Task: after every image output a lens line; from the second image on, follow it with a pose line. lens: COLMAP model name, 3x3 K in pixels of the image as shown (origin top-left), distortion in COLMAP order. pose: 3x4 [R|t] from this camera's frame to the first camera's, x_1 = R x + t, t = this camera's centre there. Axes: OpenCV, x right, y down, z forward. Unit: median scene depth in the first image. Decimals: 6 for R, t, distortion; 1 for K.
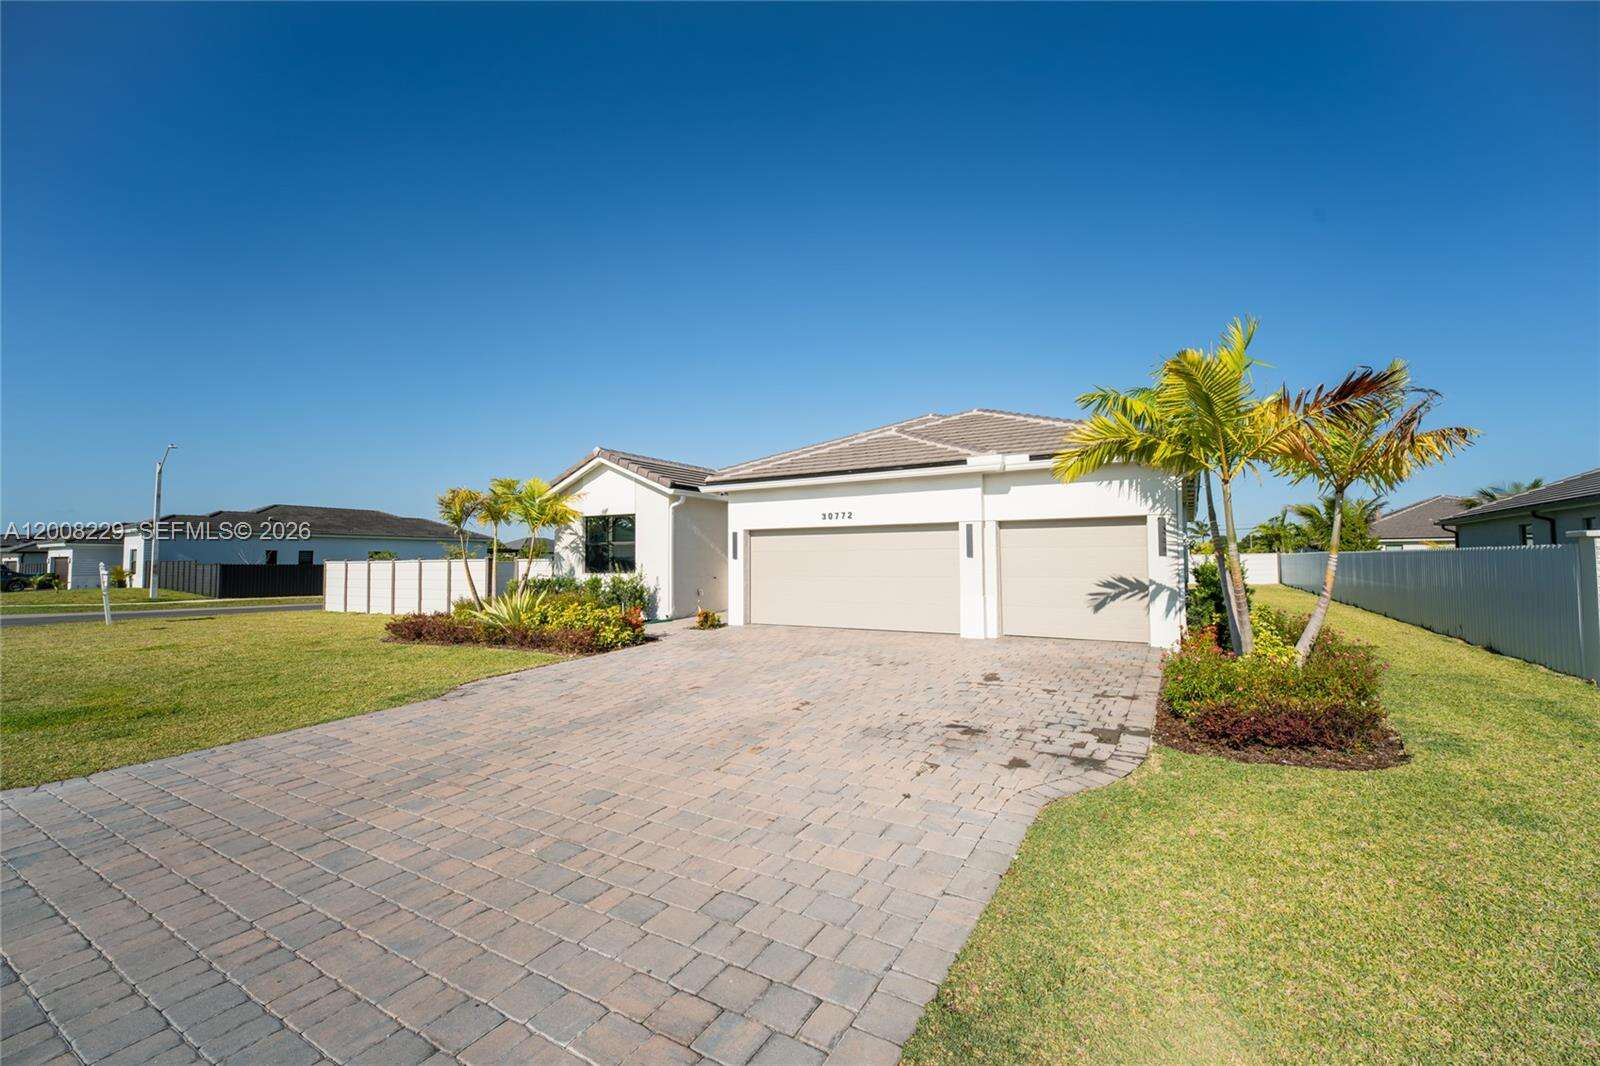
lens RADIAL K [[659.3, 0, 797.9], [0, 659.3, 527.6], [0, 0, 1]] dist [0.011418, -0.022123]
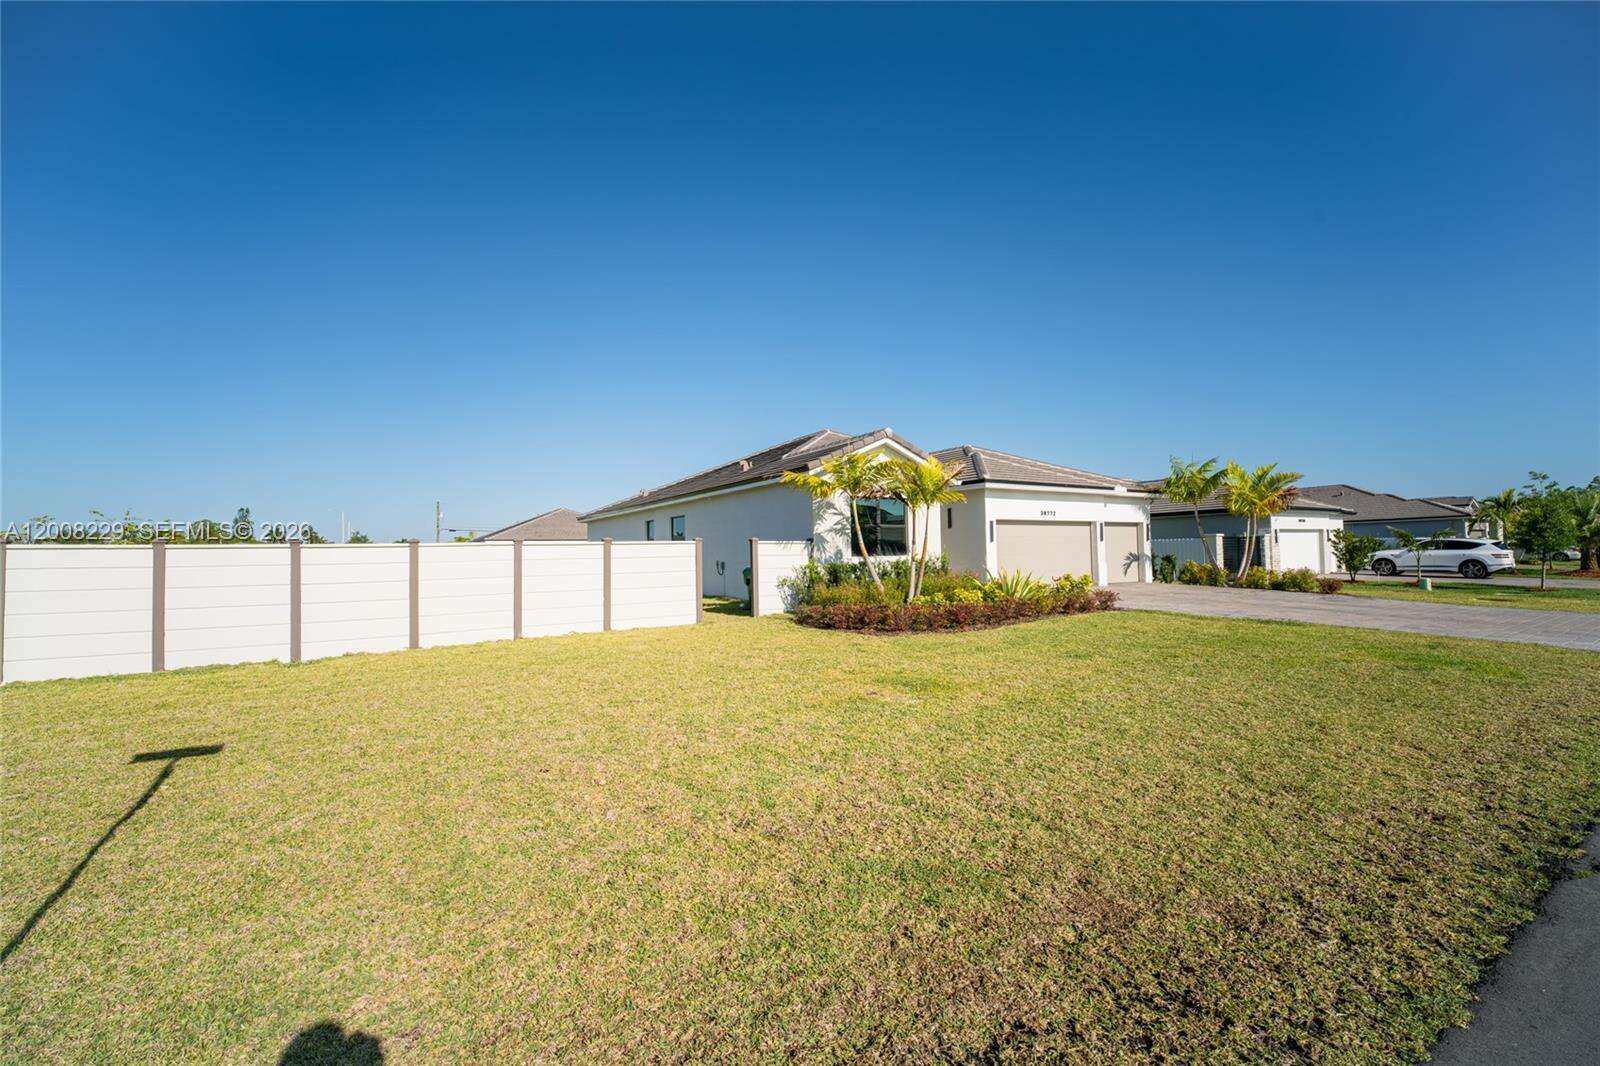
lens RADIAL K [[659.3, 0, 797.9], [0, 659.3, 527.6], [0, 0, 1]] dist [0.011418, -0.022123]
pose [[0.443980, 0.034988, 0.895353, -1.716246], [-0.030419, 0.999250, -0.023964, 0.075596], [-0.895520, -0.016596, 0.444712, 0.942054]]
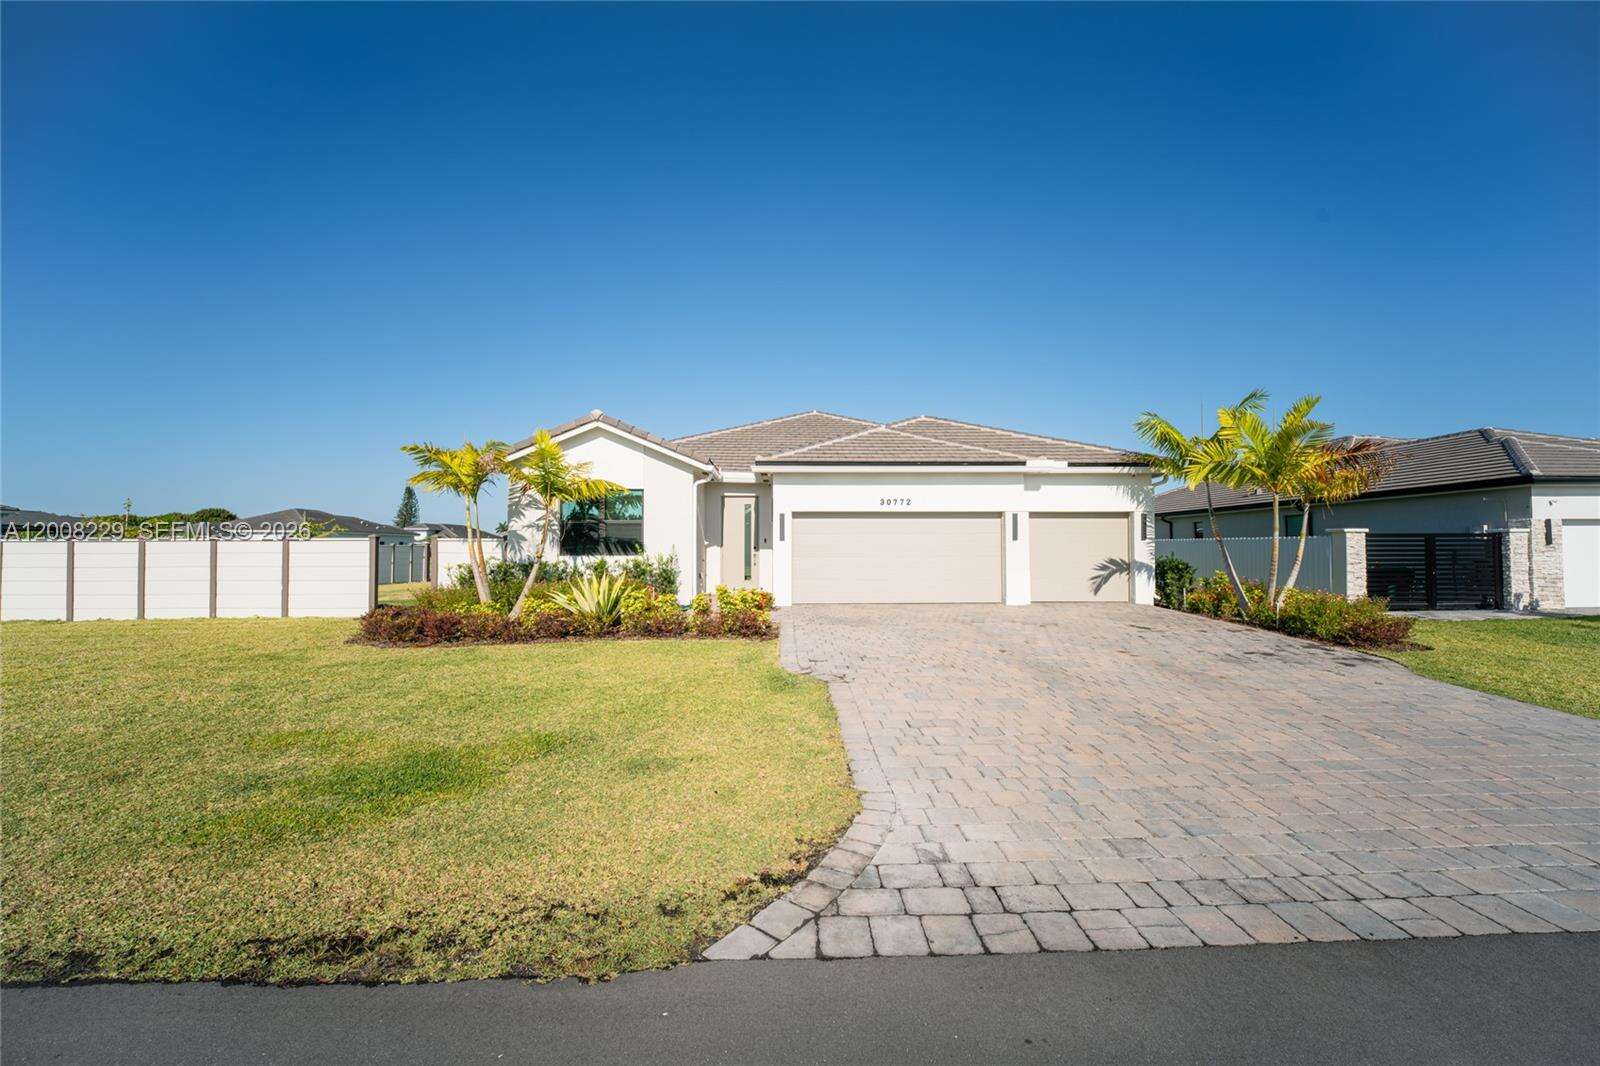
lens RADIAL K [[661.6, 0, 800.0], [0, 661.6, 533.0], [0, 0, 1]] dist [0.010998, -0.016977]
pose [[0.840533, 0.017507, 0.541478, -0.756980], [-0.031023, 0.999393, 0.015846, 0.024032], [-0.540872, -0.030117, 0.840566, 0.169333]]
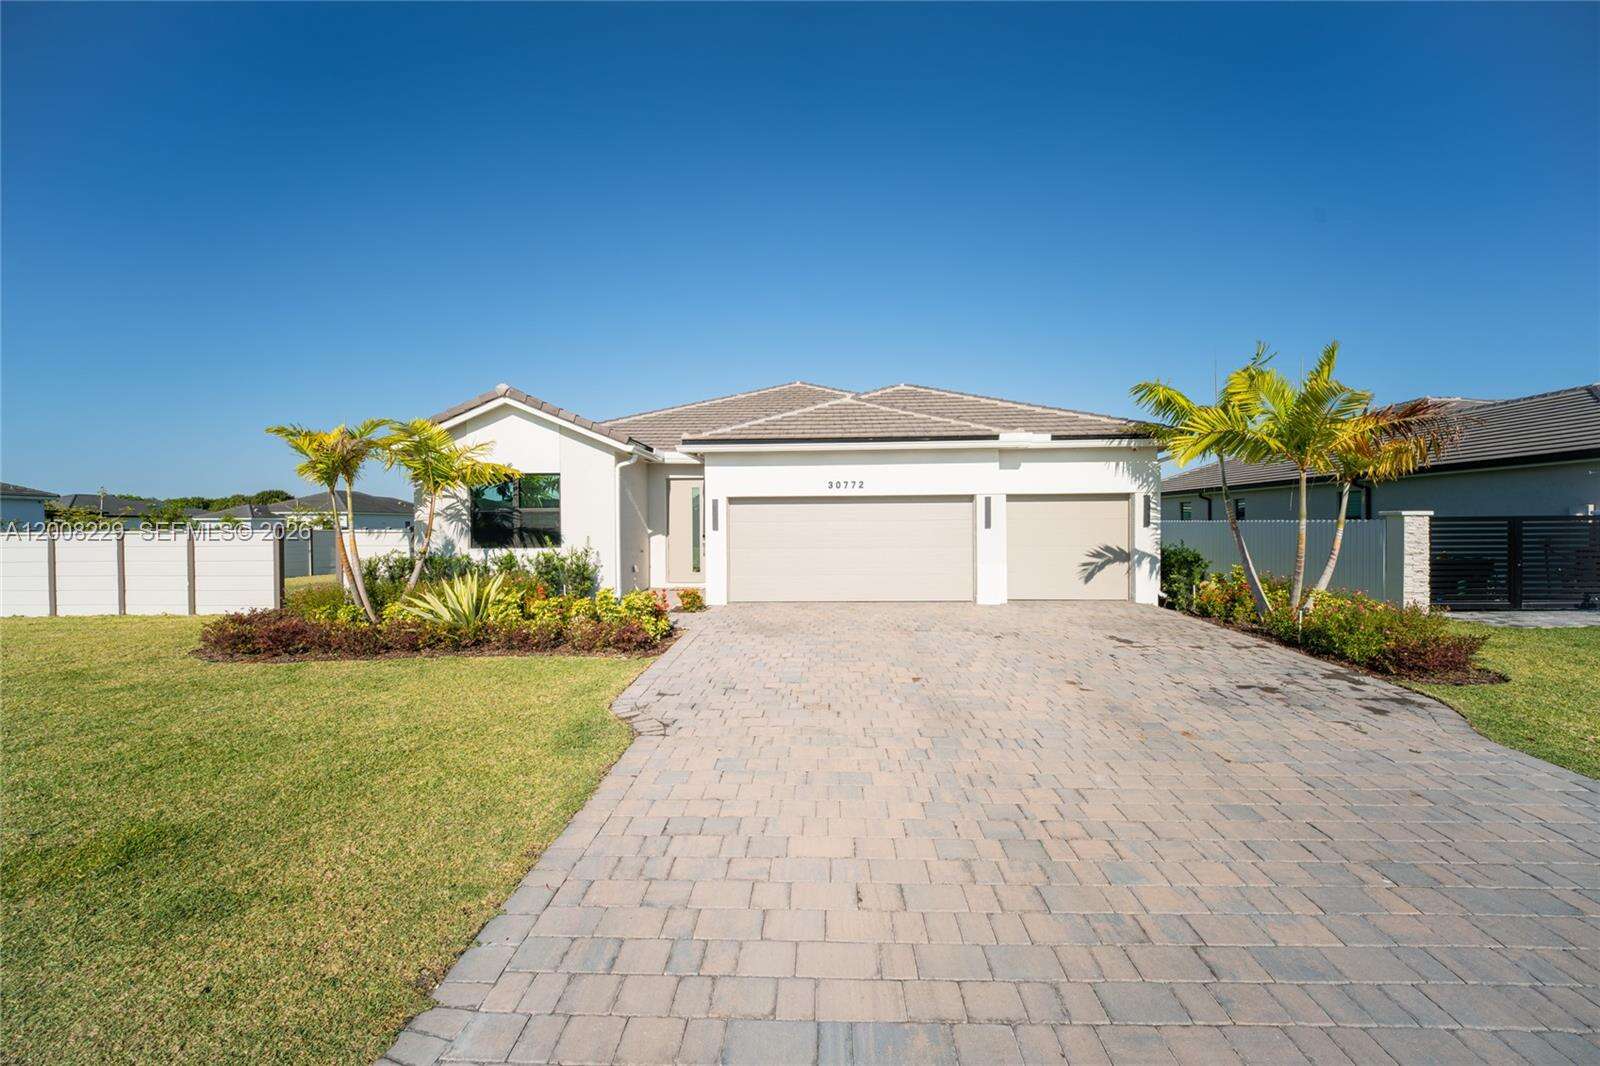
lens RADIAL K [[658.8, 0, 799.3], [0, 658.8, 528.3], [0, 0, 1]] dist [0.000571, -0.006384]
pose [[0.879310, -0.004097, 0.476232, -0.506928], [-0.021917, 0.998556, 0.049056, 0.000029], [-0.475745, -0.053573, 0.877950, 0.218039]]
